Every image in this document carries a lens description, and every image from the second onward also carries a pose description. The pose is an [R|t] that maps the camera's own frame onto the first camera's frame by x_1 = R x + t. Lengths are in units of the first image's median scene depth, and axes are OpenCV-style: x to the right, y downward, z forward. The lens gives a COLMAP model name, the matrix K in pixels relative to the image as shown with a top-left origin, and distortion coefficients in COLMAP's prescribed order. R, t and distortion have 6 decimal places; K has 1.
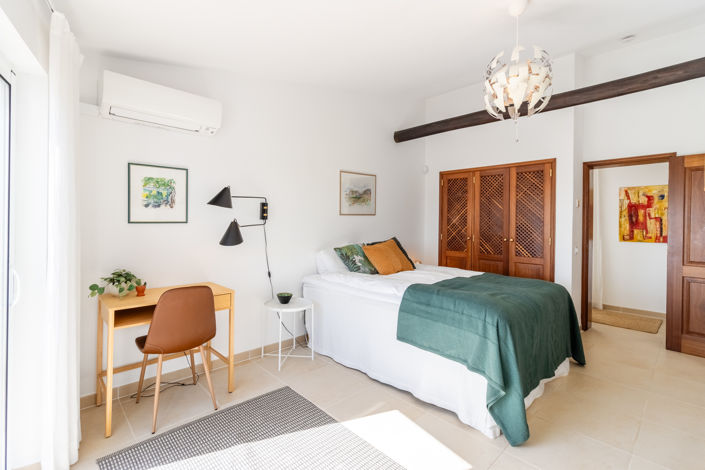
lens RADIAL K [[327.4, 0, 354.9], [0, 327.4, 228.4], [0, 0, 1]] dist [-0.004837, 0.000470]
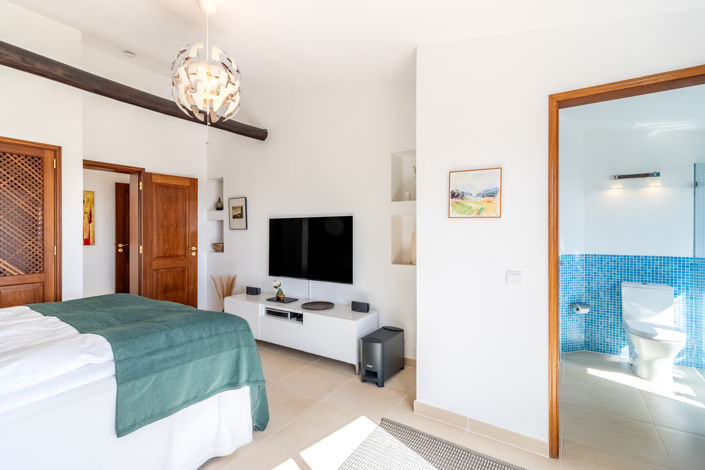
lens RADIAL K [[327.4, 0, 354.9], [0, 327.4, 232.1], [0, 0, 1]] dist [-0.004837, 0.000470]
pose [[-0.247070, -0.019203, 0.968807, -0.390887], [0.006410, 0.999749, 0.021451, -0.019142], [-0.968977, 0.011510, -0.246885, 0.560138]]
